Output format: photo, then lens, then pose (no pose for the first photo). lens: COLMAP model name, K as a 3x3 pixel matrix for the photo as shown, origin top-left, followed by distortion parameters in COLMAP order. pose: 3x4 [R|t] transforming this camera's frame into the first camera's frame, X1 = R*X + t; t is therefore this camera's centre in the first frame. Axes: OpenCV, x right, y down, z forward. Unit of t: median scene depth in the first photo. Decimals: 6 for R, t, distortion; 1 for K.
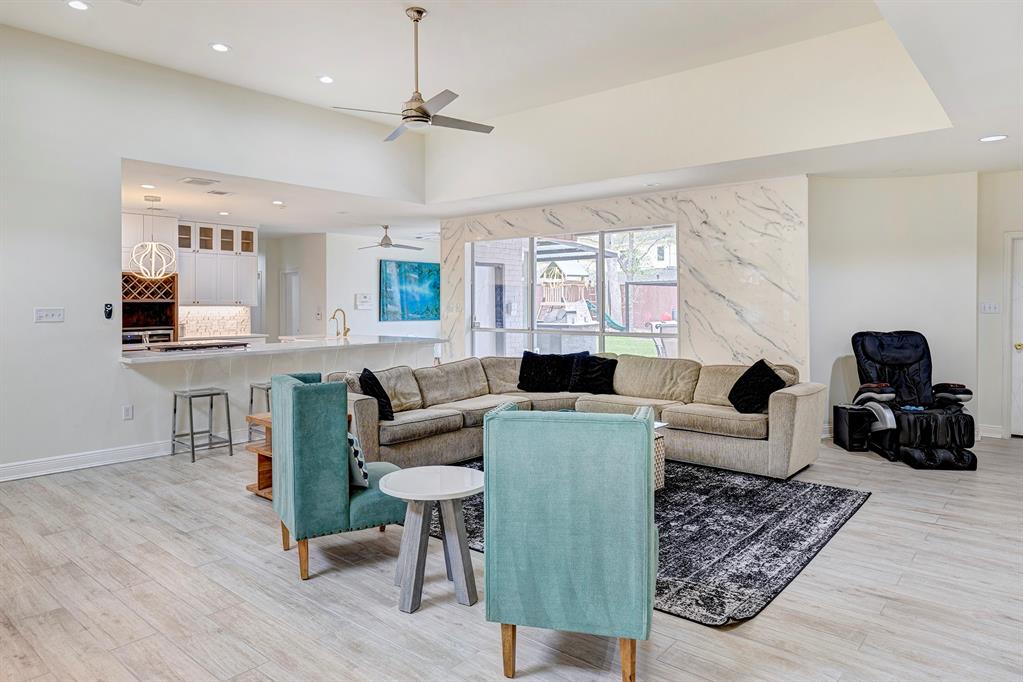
lens RADIAL K [[640.8, 0, 496.8], [0, 640.8, 303.9], [0, 0, 1]] dist [0.004715, 0.001912]
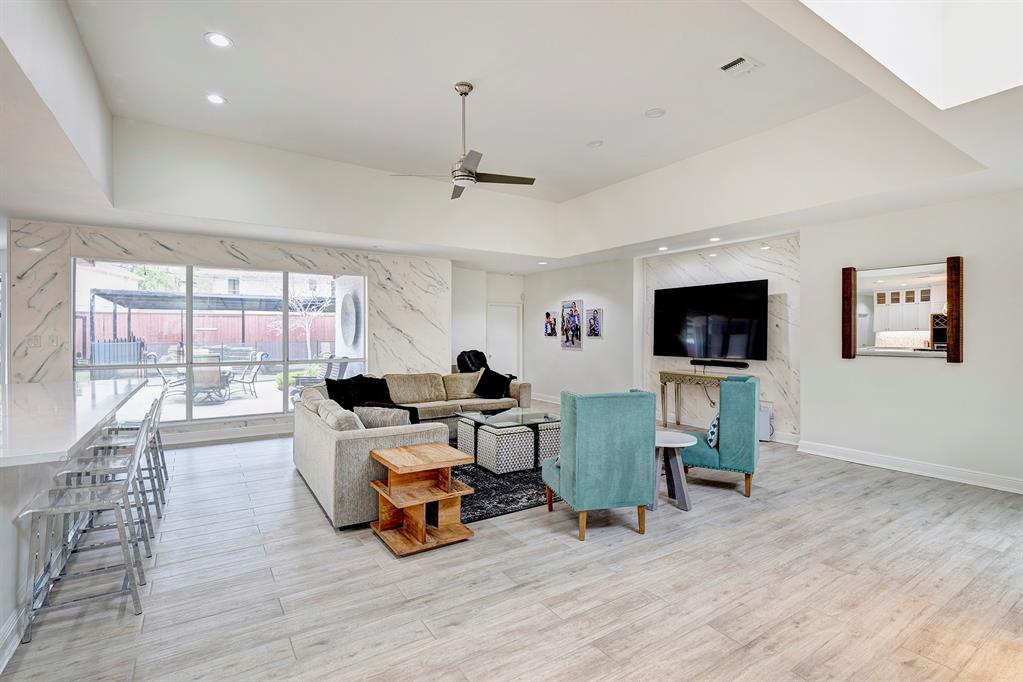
lens RADIAL K [[479.9, 0, 506.3], [0, 479.9, 335.3], [0, 0, 1]] dist [-0.005125, -0.000165]
pose [[0.277458, 0.004500, 0.960727, -0.517521], [0.002216, 0.999983, -0.005324, 0.003611], [-0.960735, 0.003606, 0.277443, 0.375932]]
